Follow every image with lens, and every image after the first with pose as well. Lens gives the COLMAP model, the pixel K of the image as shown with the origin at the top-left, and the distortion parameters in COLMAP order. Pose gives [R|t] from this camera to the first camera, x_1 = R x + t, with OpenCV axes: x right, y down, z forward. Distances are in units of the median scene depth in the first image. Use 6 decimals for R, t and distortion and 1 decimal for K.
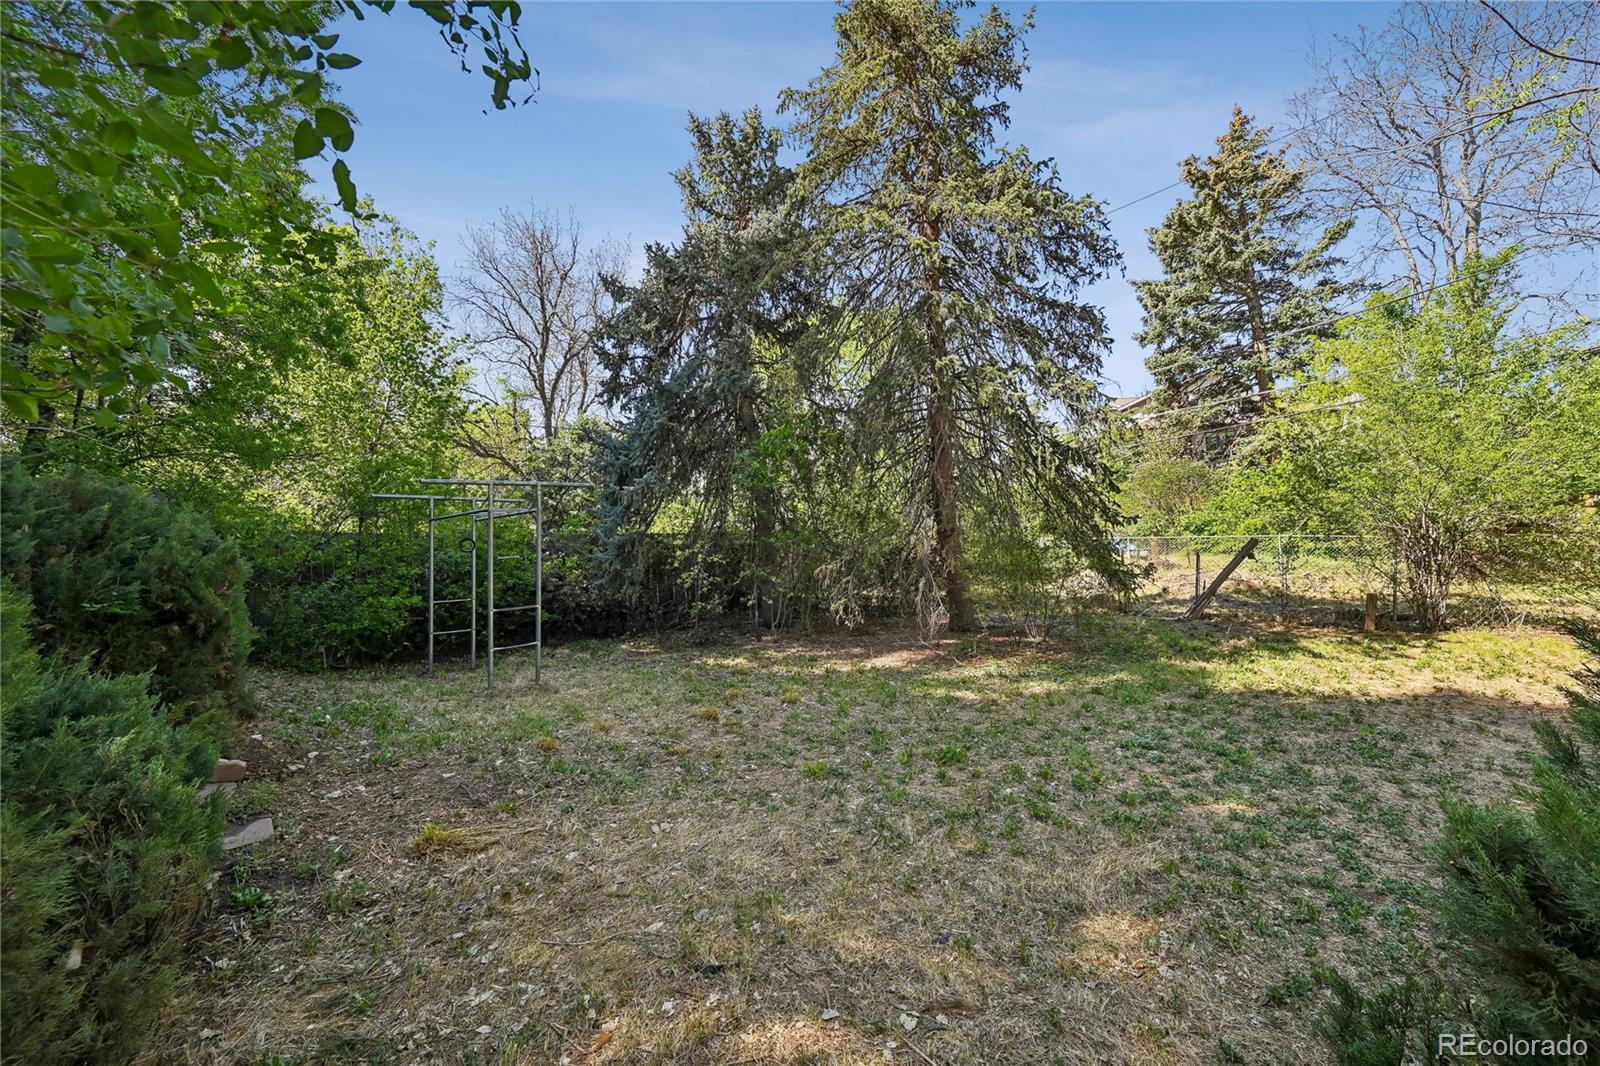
lens RADIAL K [[635.8, 0, 804.1], [0, 635.8, 533.6], [0, 0, 1]] dist [-0.000399, 0.000248]
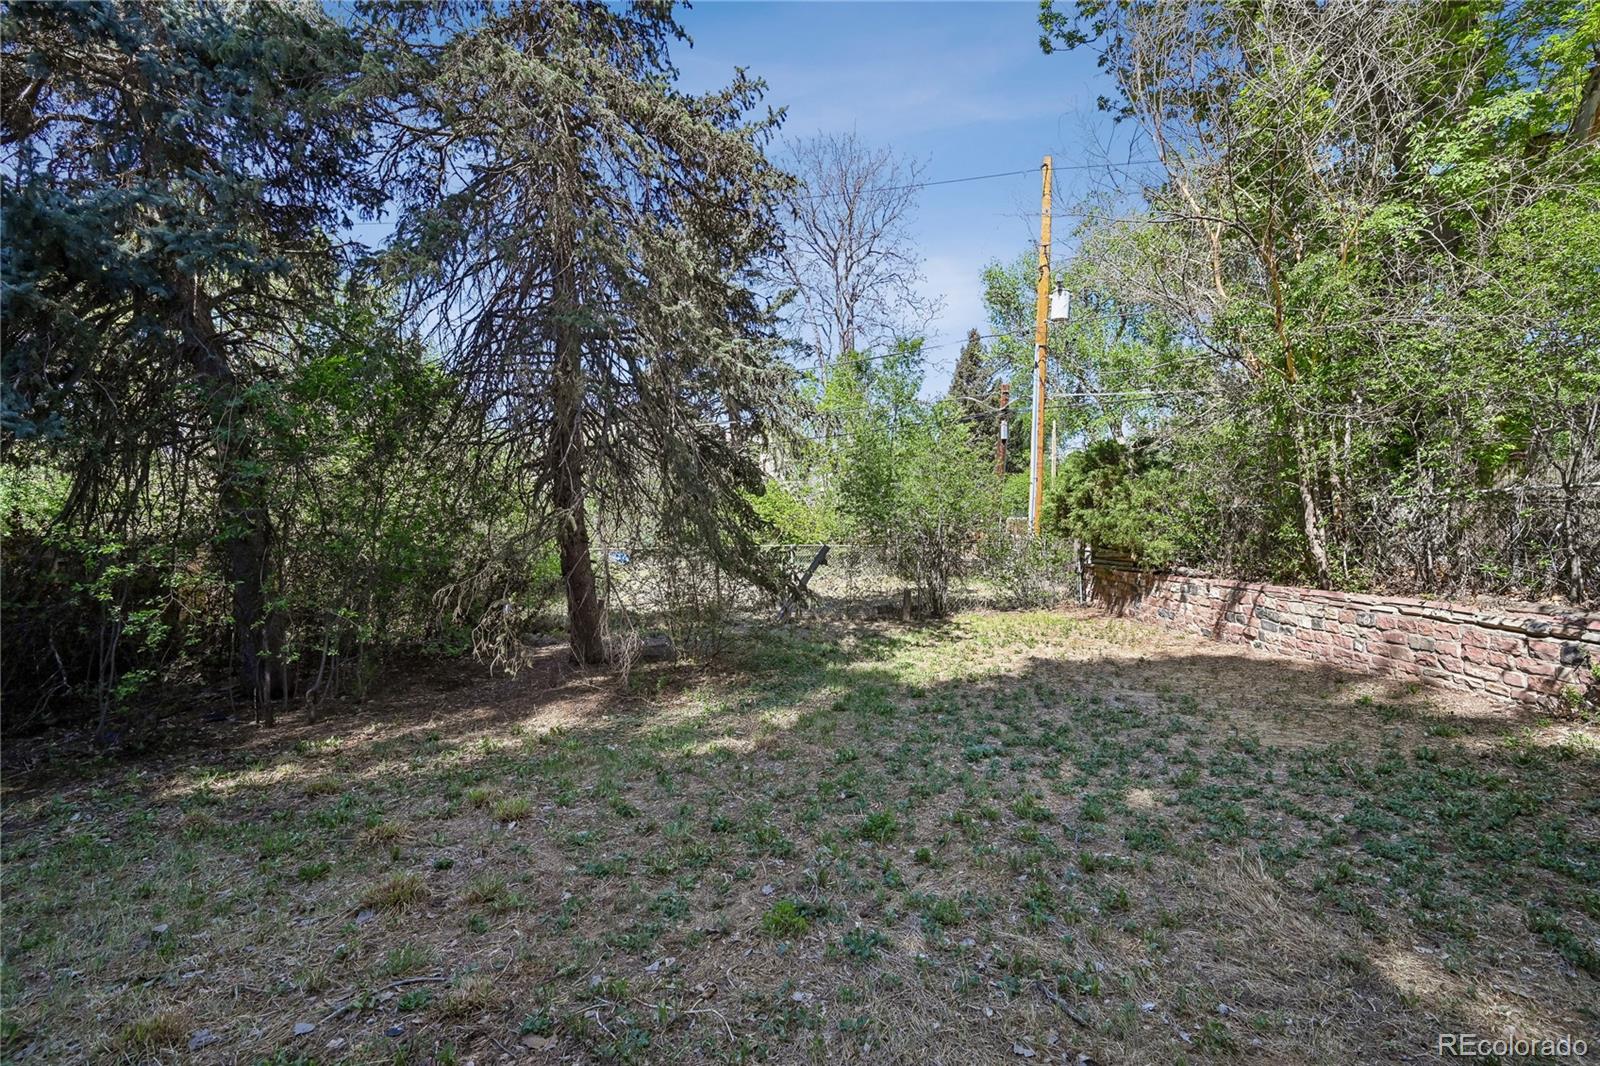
lens RADIAL K [[682.0, 0, 799.9], [0, 682.0, 535.3], [0, 0, 1]] dist [0.001044, 0.000407]
pose [[0.679356, 0.013792, 0.733679, -0.219333], [0.001050, 0.999804, -0.019767, 0.014192], [-0.733808, 0.014200, 0.679209, 0.276414]]
